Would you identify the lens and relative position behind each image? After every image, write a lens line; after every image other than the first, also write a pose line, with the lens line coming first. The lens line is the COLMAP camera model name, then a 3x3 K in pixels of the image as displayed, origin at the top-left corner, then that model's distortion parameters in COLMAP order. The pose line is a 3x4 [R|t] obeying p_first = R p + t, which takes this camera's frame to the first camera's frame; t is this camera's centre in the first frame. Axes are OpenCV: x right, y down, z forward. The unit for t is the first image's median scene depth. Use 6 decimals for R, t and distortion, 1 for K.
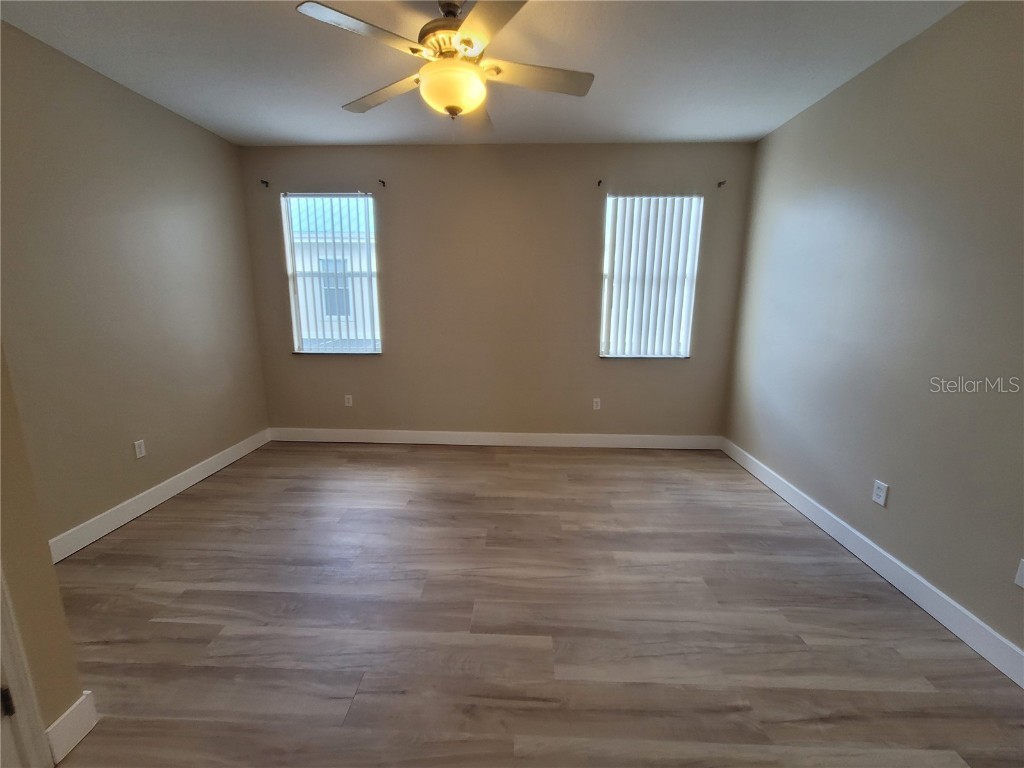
lens RADIAL K [[417.8, 0, 508.2], [0, 417.8, 381.3], [0, 0, 1]] dist [0.002147, -0.001118]
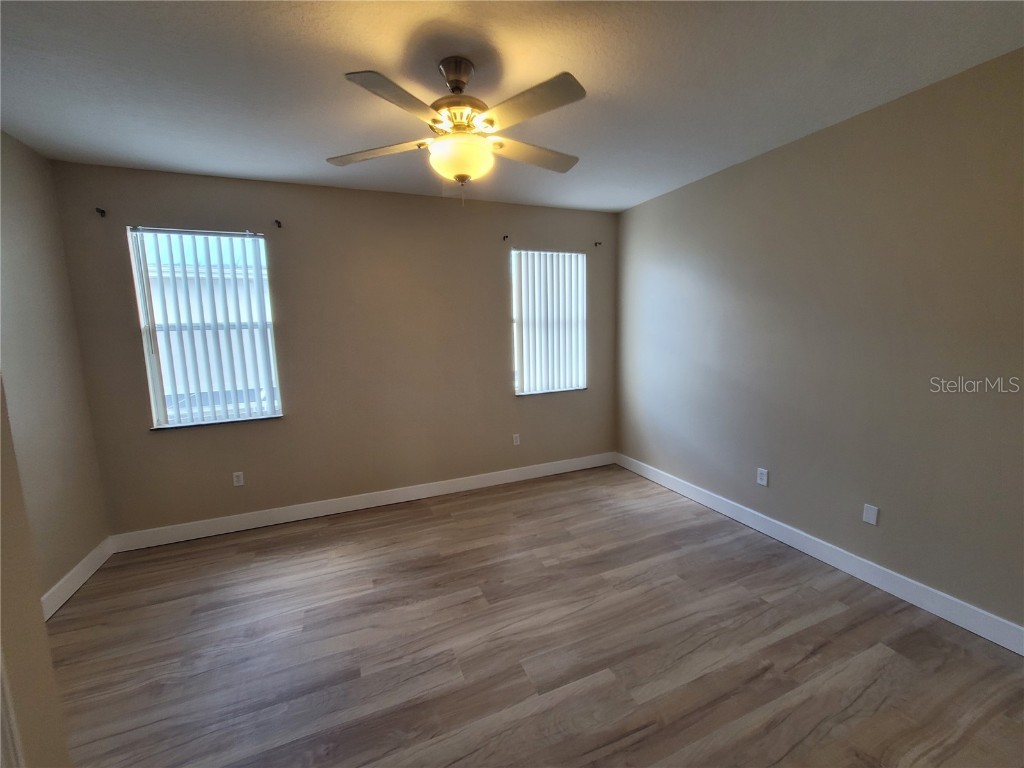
lens RADIAL K [[417.8, 0, 511.1], [0, 417.8, 382.9], [0, 0, 1]] dist [0.002147, -0.001118]
pose [[0.907076, -0.086067, 0.412075, -0.281551], [0.115605, 0.992171, -0.047247, -0.049917], [-0.404782, 0.090495, 0.909924, 0.037771]]
